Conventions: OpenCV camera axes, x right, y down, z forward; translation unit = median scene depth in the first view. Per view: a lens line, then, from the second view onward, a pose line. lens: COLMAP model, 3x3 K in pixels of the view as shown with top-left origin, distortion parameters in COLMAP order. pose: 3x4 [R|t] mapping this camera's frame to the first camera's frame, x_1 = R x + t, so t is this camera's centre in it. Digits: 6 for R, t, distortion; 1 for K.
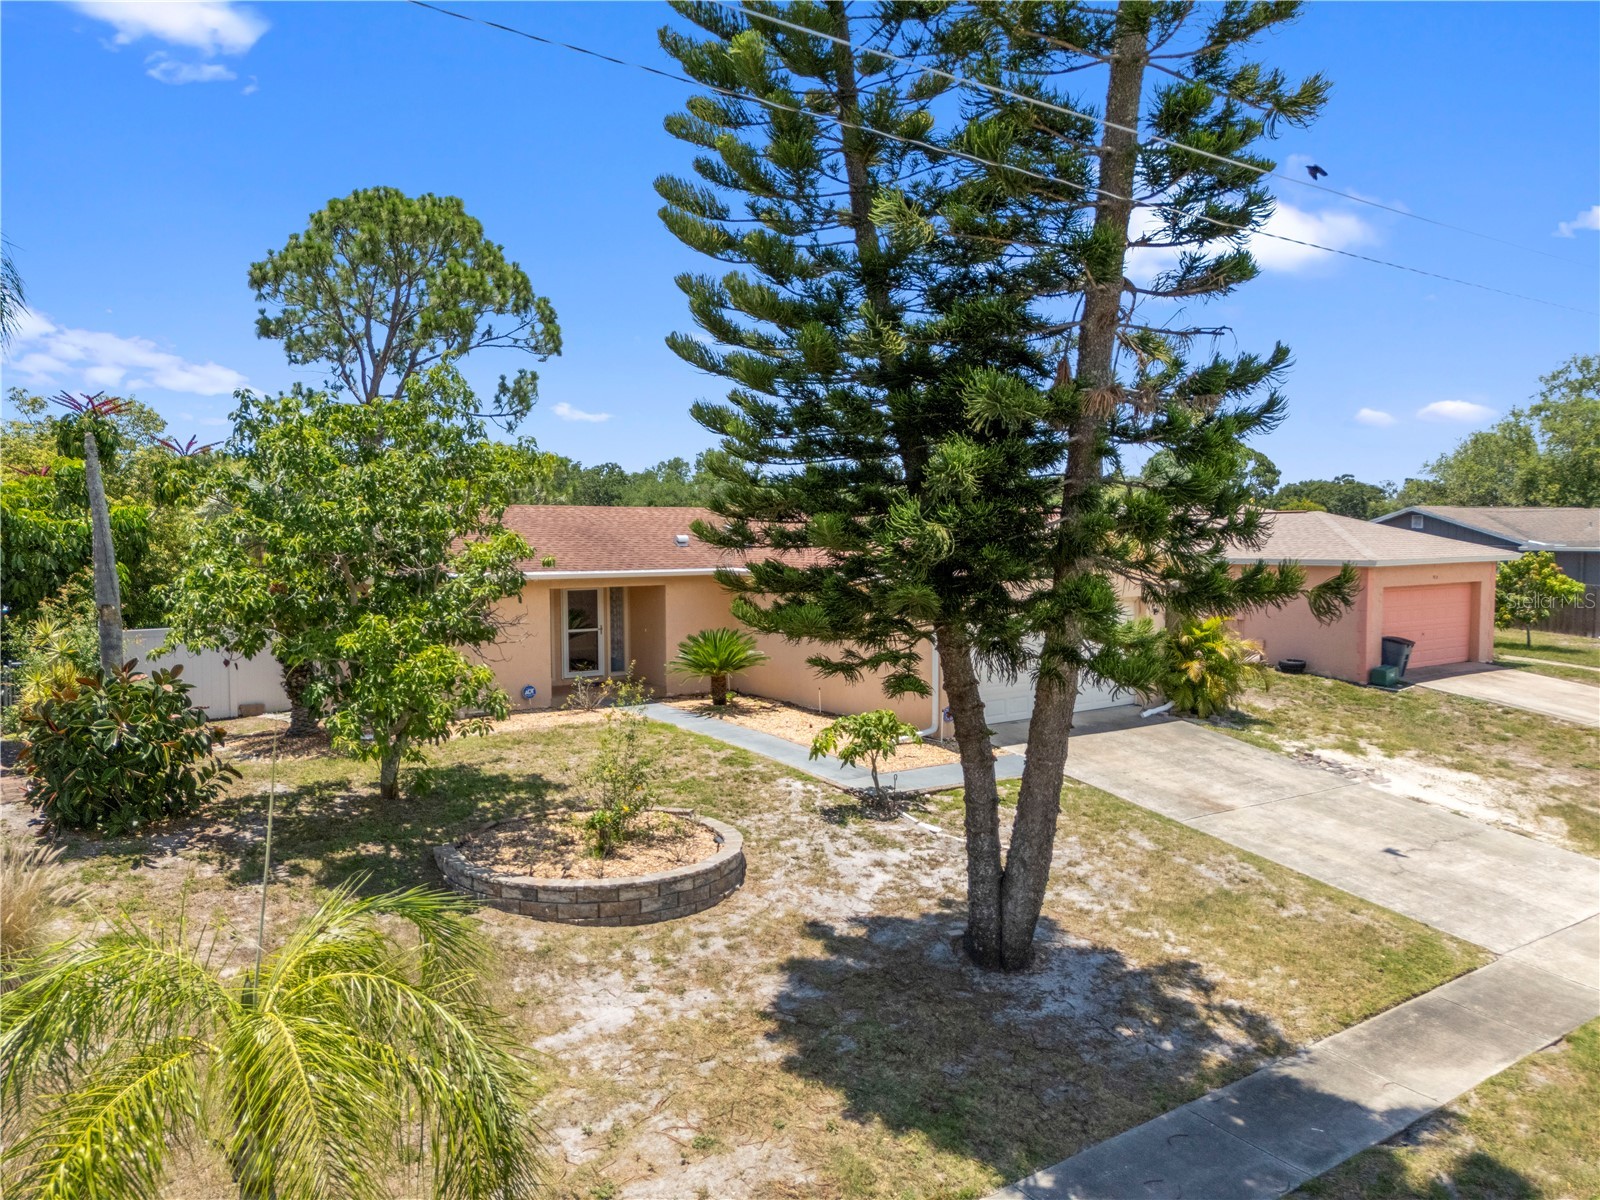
lens RADIAL K [[1147.9, 0, 800.0], [0, 1147.9, 600.0], [0, 0, 1]] dist [0.057361, -0.064709]
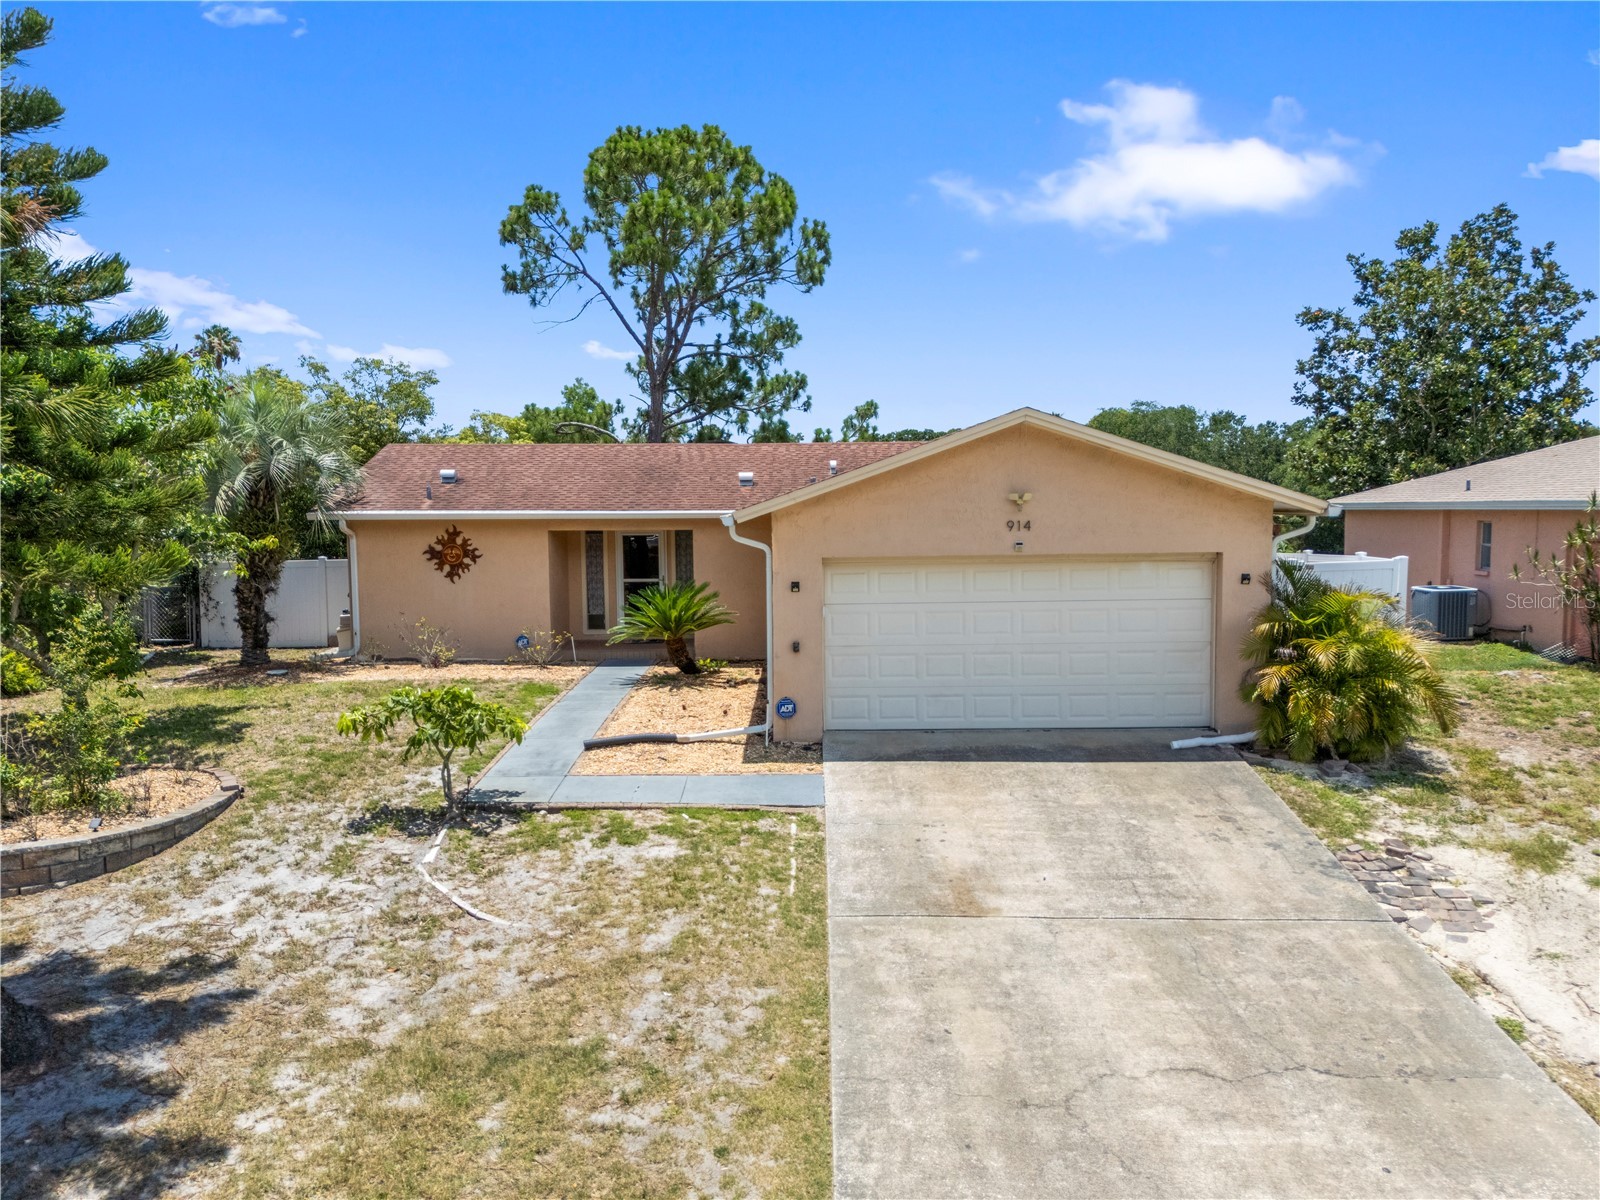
lens RADIAL K [[1178.6, 0, 798.9], [0, 1178.6, 601.5], [0, 0, 1]] dist [0.064034, -0.055629]
pose [[0.818896, 0.046765, -0.572034, 0.877127], [-0.030614, 0.998815, 0.037830, 0.009473], [0.573125, -0.013466, 0.819357, 0.662224]]
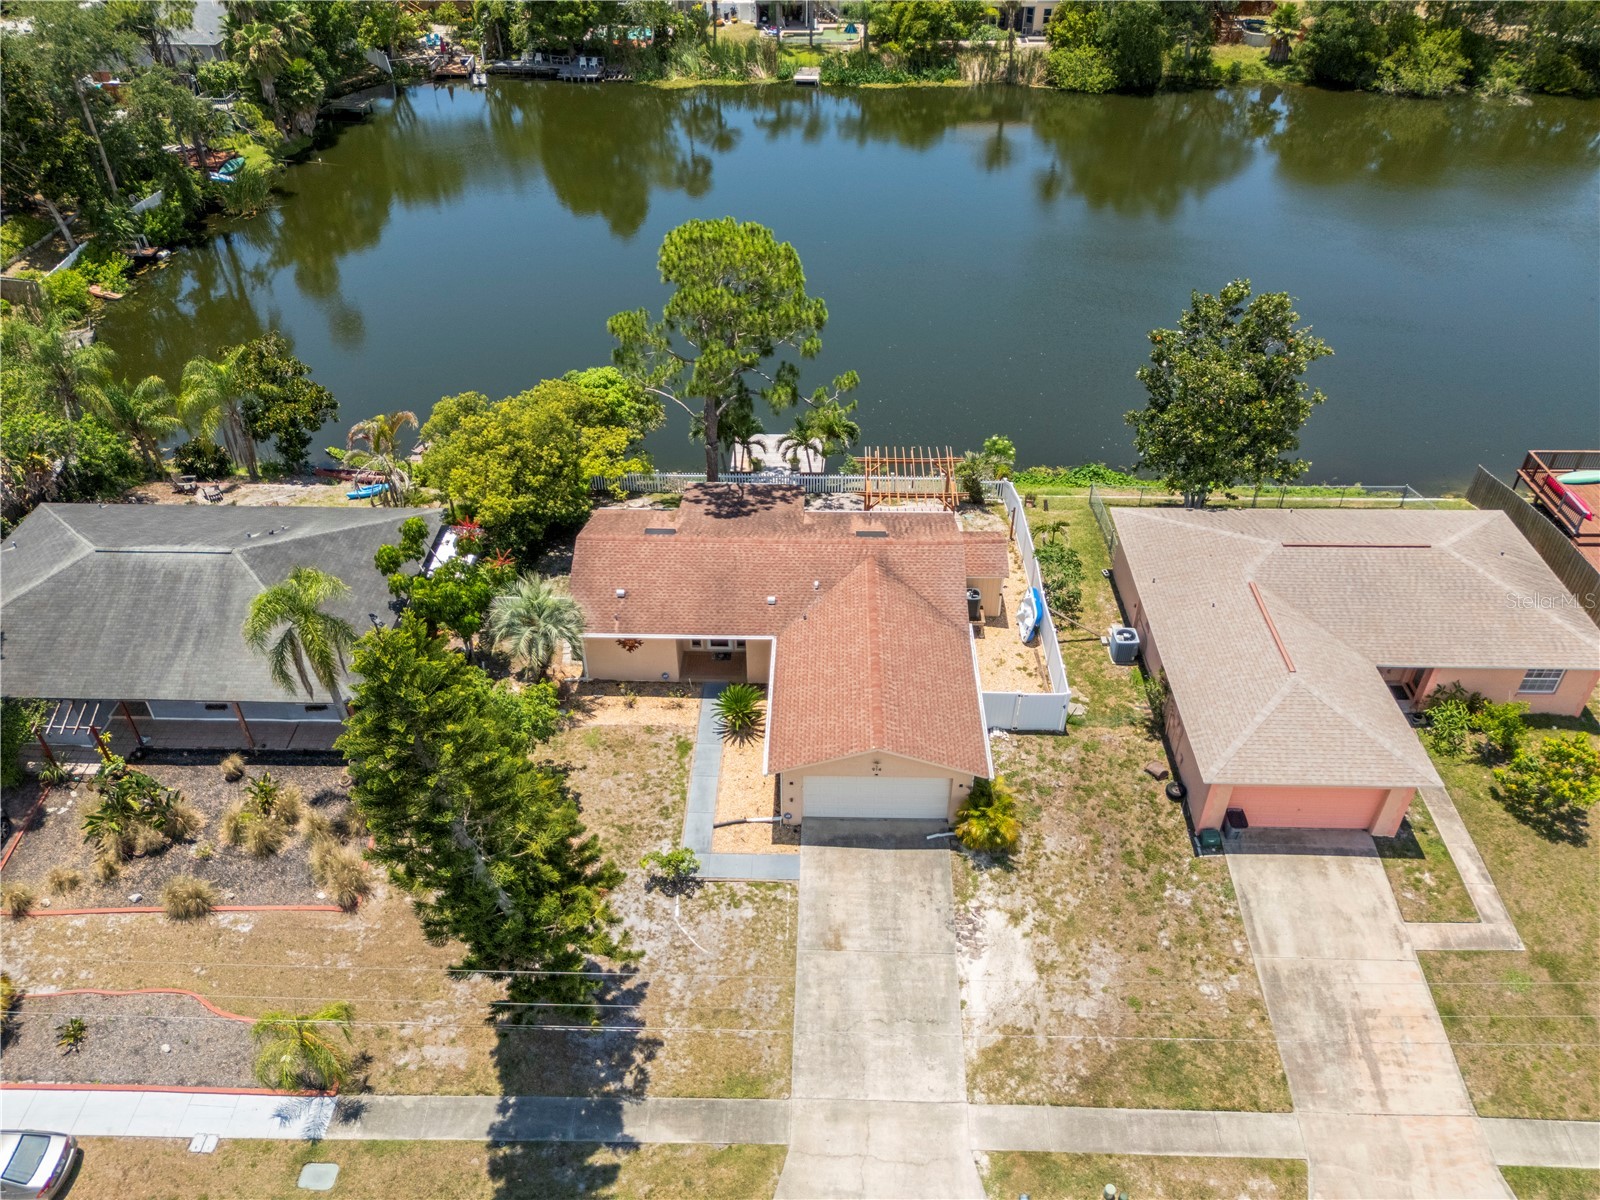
lens RADIAL K [[1178.6, 0, 798.9], [0, 1178.6, 601.5], [0, 0, 1]] dist [0.064034, -0.055629]
pose [[0.805763, 0.365400, -0.466078, 1.469079], [-0.036672, 0.816251, 0.576533, -2.080170], [0.591102, -0.447457, 0.671104, -0.205368]]
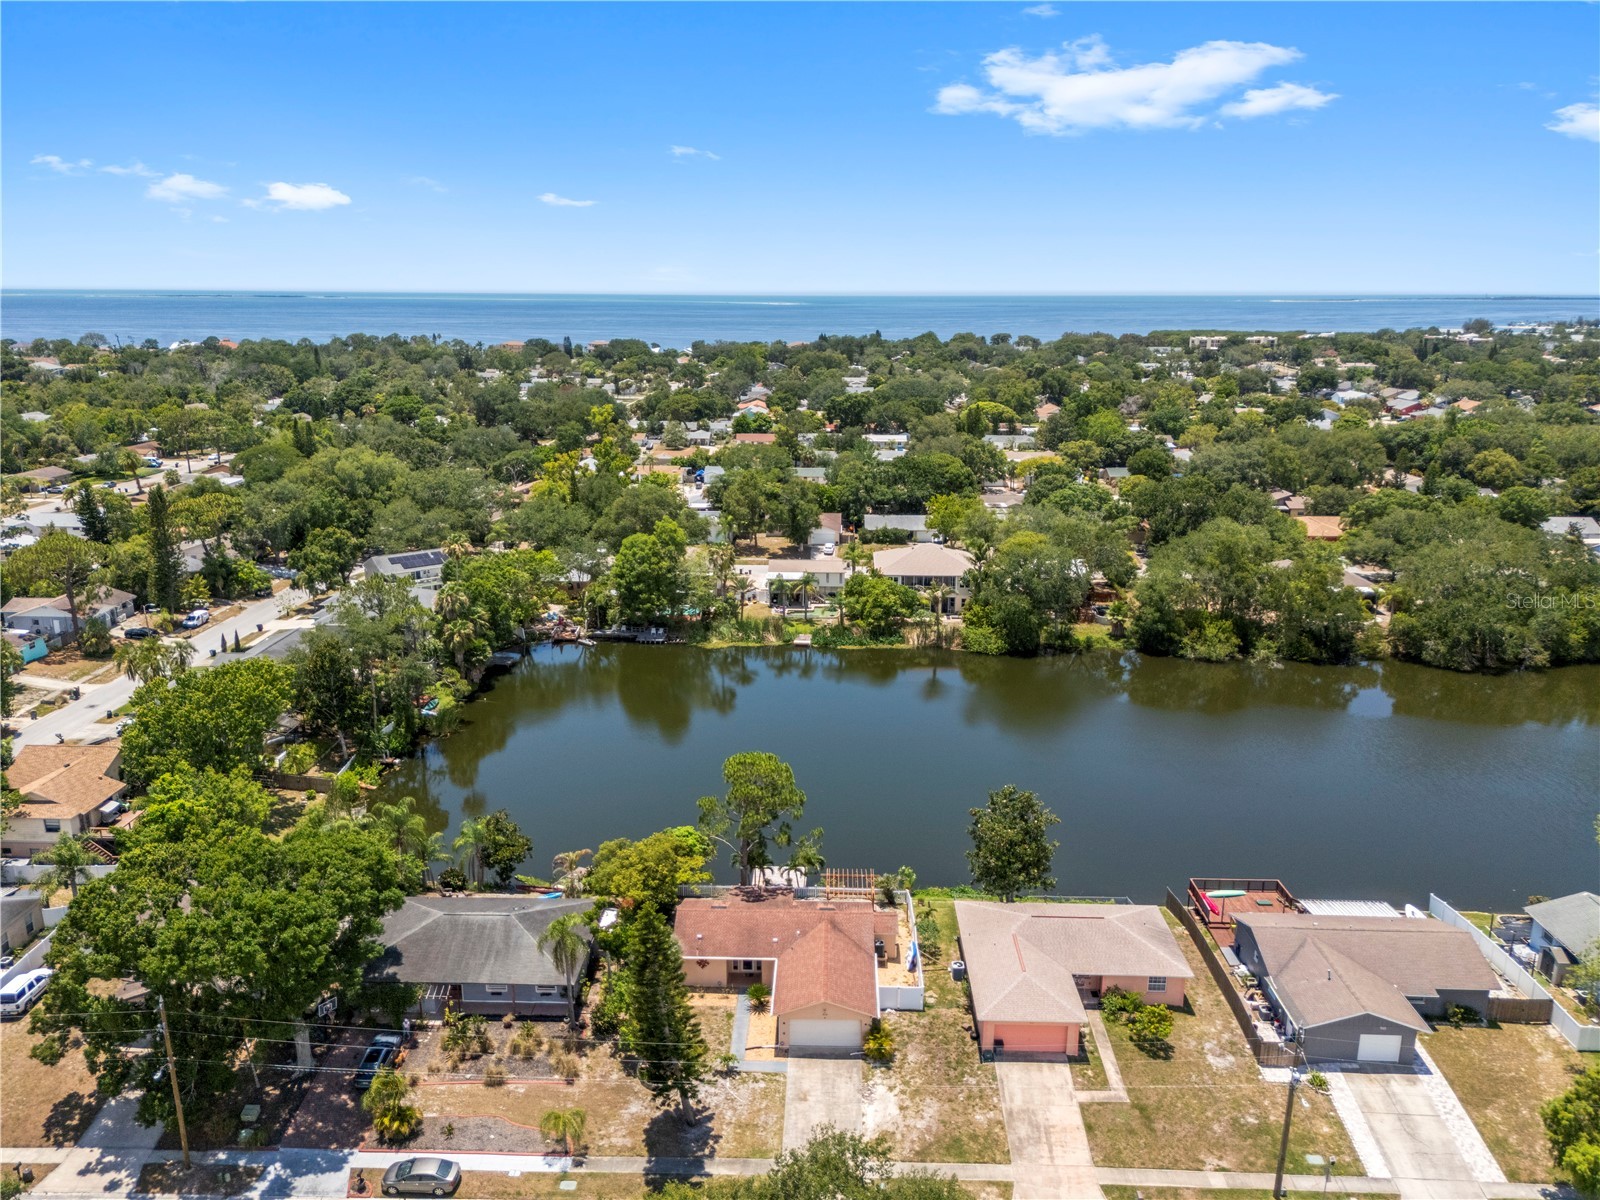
lens RADIAL K [[1173.2, 0, 800.0], [0, 1173.2, 600.0], [0, 0, 1]] dist [0.094488, -0.095775]
pose [[0.803308, 0.159008, -0.573945, 3.543092], [-0.042742, 0.976607, 0.210740, -3.482882], [0.594028, -0.144758, 0.791313, -3.008409]]
